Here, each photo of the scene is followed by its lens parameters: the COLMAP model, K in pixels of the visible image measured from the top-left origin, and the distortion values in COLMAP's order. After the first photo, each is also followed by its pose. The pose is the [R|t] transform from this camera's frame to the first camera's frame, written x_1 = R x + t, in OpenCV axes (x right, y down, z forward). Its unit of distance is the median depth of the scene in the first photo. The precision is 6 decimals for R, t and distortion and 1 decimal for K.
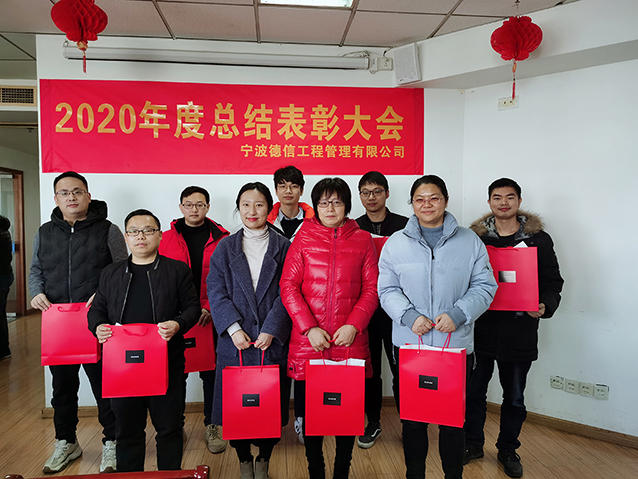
lens RADIAL K [[488.3, 0, 319.6], [0, 488.3, 242.4], [0, 0, 1]] dist [0.062967, -0.081460]
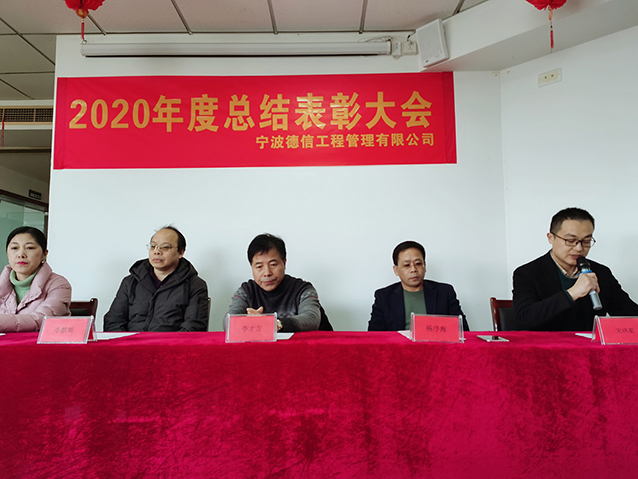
lens RADIAL K [[488.3, 0, 317.8], [0, 488.3, 233.6], [0, 0, 1]] dist [0.062967, -0.081460]
pose [[0.994408, -0.020294, -0.103639, 0.051001], [0.004495, 0.988607, -0.150450, 0.127335], [0.105512, 0.149142, 0.983170, 0.115396]]
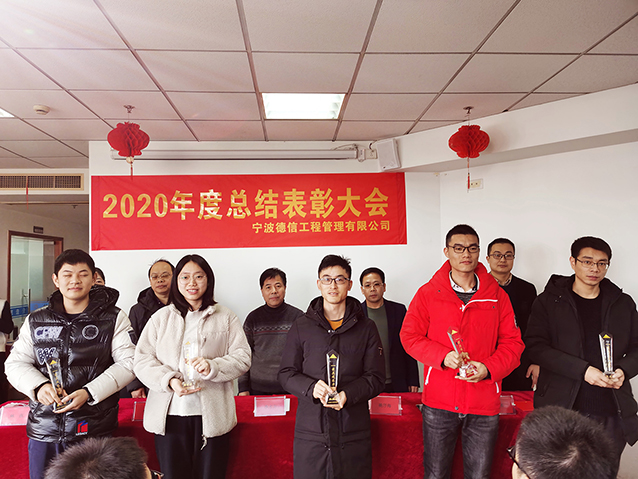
lens RADIAL K [[489.2, 0, 312.5], [0, 489.2, 245.3], [0, 0, 1]] dist [0.048384, -0.048755]
pose [[0.998653, -0.019899, -0.047928, 0.043873], [0.015532, 0.995835, -0.089842, -0.034780], [0.049516, 0.088976, 0.994802, -0.186470]]
